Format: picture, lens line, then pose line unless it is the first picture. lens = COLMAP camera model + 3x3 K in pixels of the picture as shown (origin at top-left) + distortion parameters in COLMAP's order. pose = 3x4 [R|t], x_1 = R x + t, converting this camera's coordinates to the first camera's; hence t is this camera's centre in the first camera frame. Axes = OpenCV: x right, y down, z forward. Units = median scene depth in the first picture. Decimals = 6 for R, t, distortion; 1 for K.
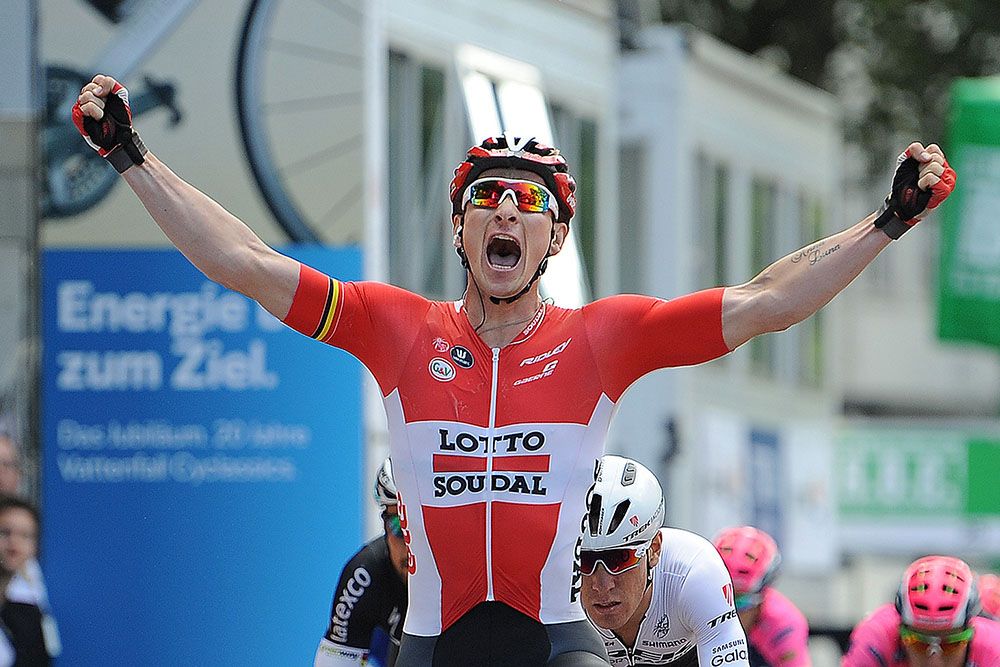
lens RADIAL K [[5834.9, 0, 499.6], [0, 5834.9, 334.2], [0, 0, 1]] dist [1.699884, 0.000000]
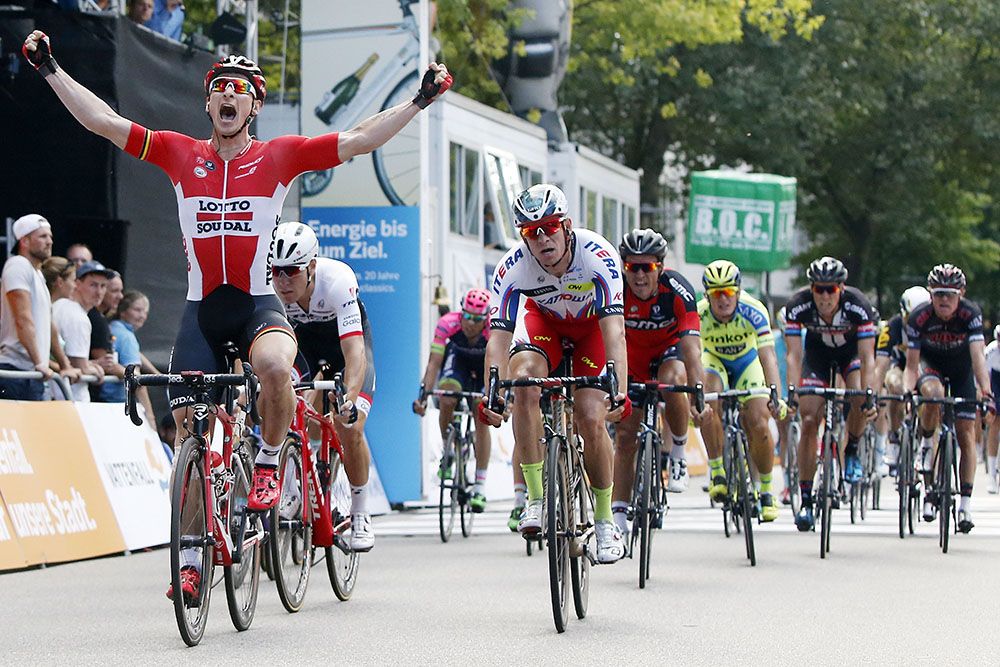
lens RADIAL K [[1988.1, 0, 500.5], [0, 1988.1, 332.4], [0, 0, 1]] dist [0.258704, 0.000000]
pose [[0.999788, -0.009387, -0.018345, 0.108276], [0.010041, 0.999304, 0.035926, 0.038466], [0.017995, -0.036102, 0.999186, 0.294100]]
